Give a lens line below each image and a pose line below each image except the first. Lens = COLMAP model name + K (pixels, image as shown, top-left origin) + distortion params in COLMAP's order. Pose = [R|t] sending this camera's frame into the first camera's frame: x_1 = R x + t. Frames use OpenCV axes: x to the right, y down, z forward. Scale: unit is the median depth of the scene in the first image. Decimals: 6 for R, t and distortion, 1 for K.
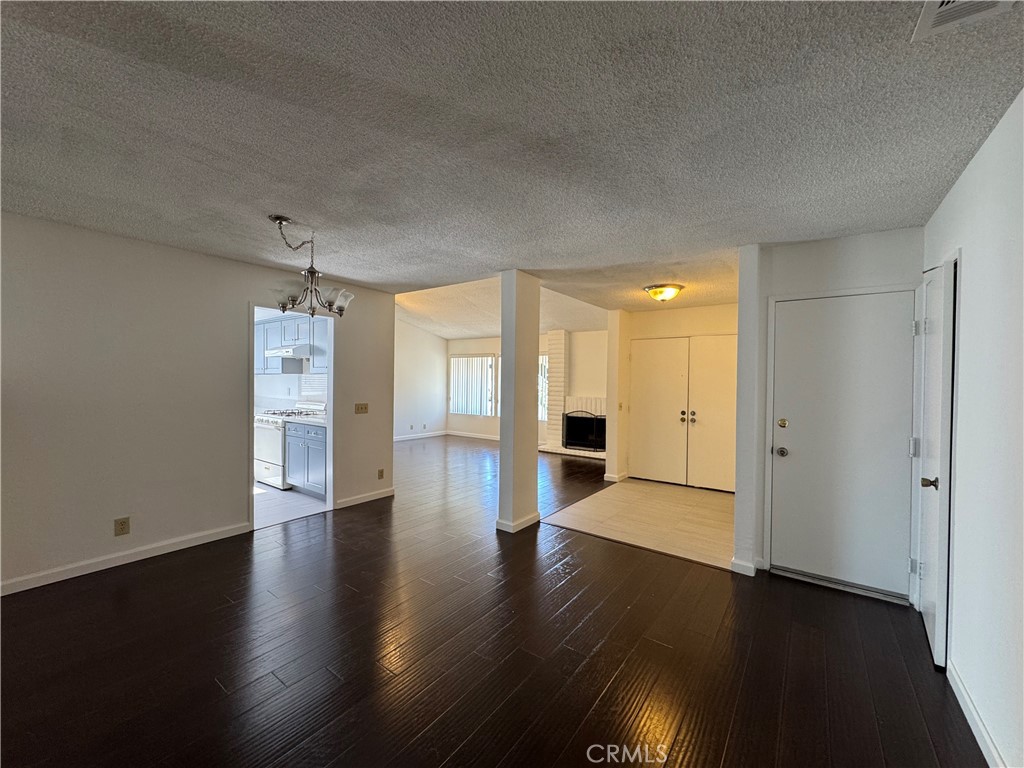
lens RADIAL K [[410.6, 0, 515.0], [0, 410.6, 383.0], [0, 0, 1]] dist [-0.002929, 0.001057]
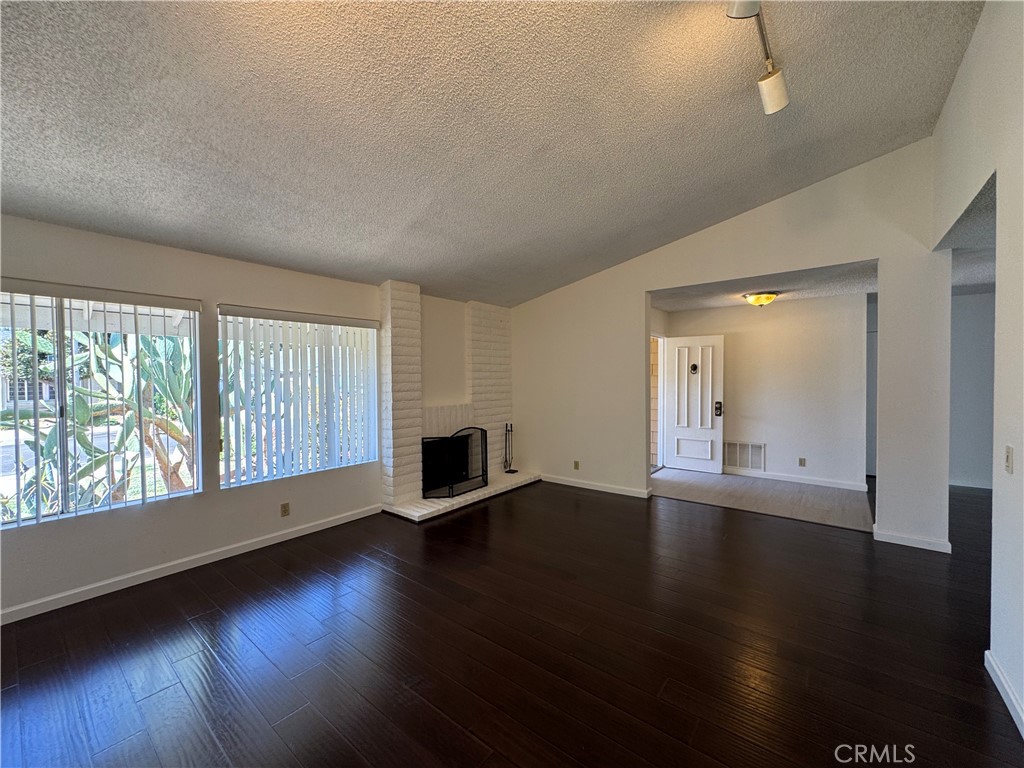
lens RADIAL K [[410.6, 0, 516.8], [0, 410.6, 384.2], [0, 0, 1]] dist [-0.002929, 0.001057]
pose [[0.033587, -0.032524, 0.998906, -0.366709], [0.015382, 0.999369, 0.032022, -0.012600], [-0.999317, 0.014290, 0.034066, 0.739035]]
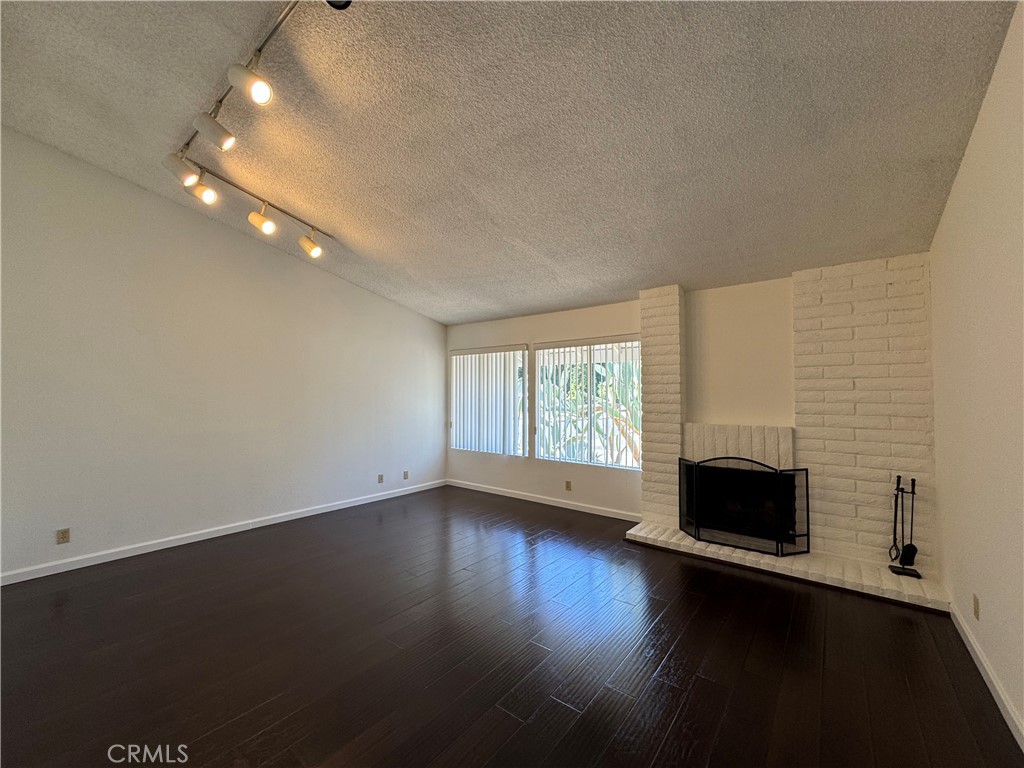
lens RADIAL K [[410.6, 0, 515.4], [0, 410.6, 386.3], [0, 0, 1]] dist [-0.002929, 0.001057]
pose [[0.999362, -0.013318, -0.033137, -0.049672], [0.012437, 0.999567, -0.026660, 0.000048], [0.033478, 0.026231, 0.999095, 0.447138]]
